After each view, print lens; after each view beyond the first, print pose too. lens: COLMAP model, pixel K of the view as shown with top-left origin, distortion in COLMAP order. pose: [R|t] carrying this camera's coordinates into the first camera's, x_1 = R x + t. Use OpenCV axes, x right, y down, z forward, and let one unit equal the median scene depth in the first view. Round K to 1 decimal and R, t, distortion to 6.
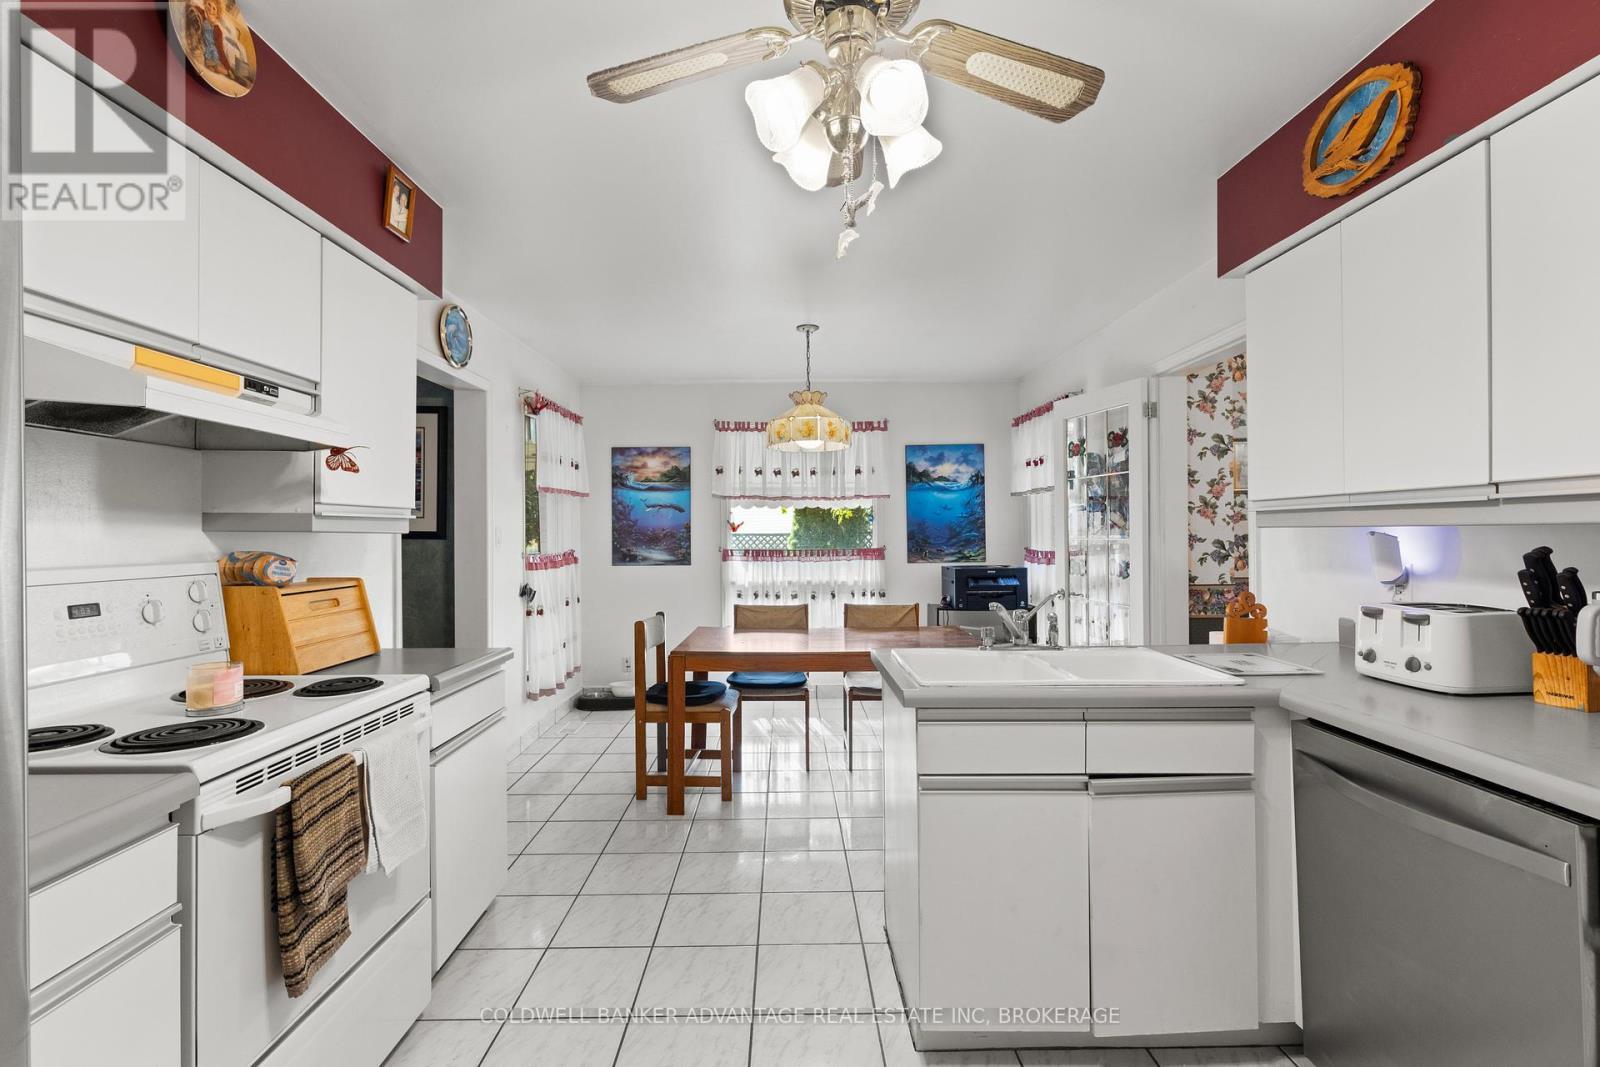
lens RADIAL K [[726.5, 0, 794.9], [0, 726.5, 529.9], [0, 0, 1]] dist [0.003802, -0.000729]
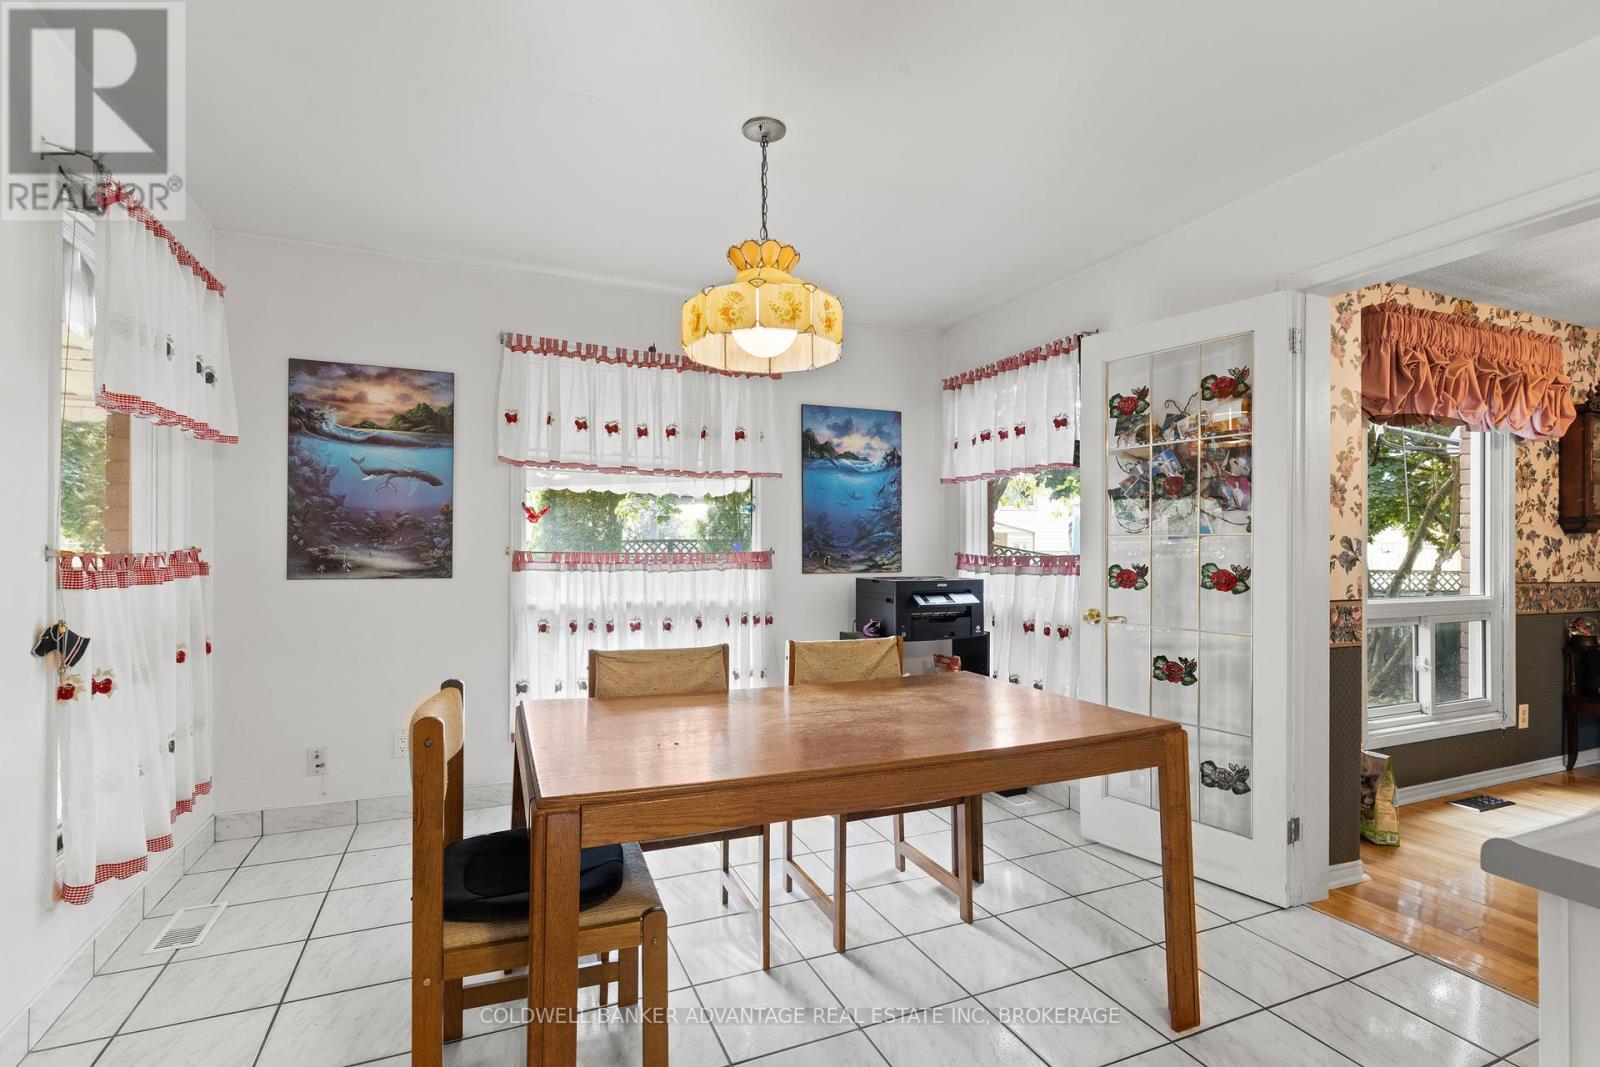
lens RADIAL K [[722.9, 0, 806.3], [0, 722.9, 546.8], [0, 0, 1]] dist [0.004720, -0.000219]
pose [[0.913802, 0.014510, 0.405901, -0.122503], [-0.015000, 0.999886, -0.001975, 0.021218], [-0.405883, -0.004284, 0.913915, 0.368643]]
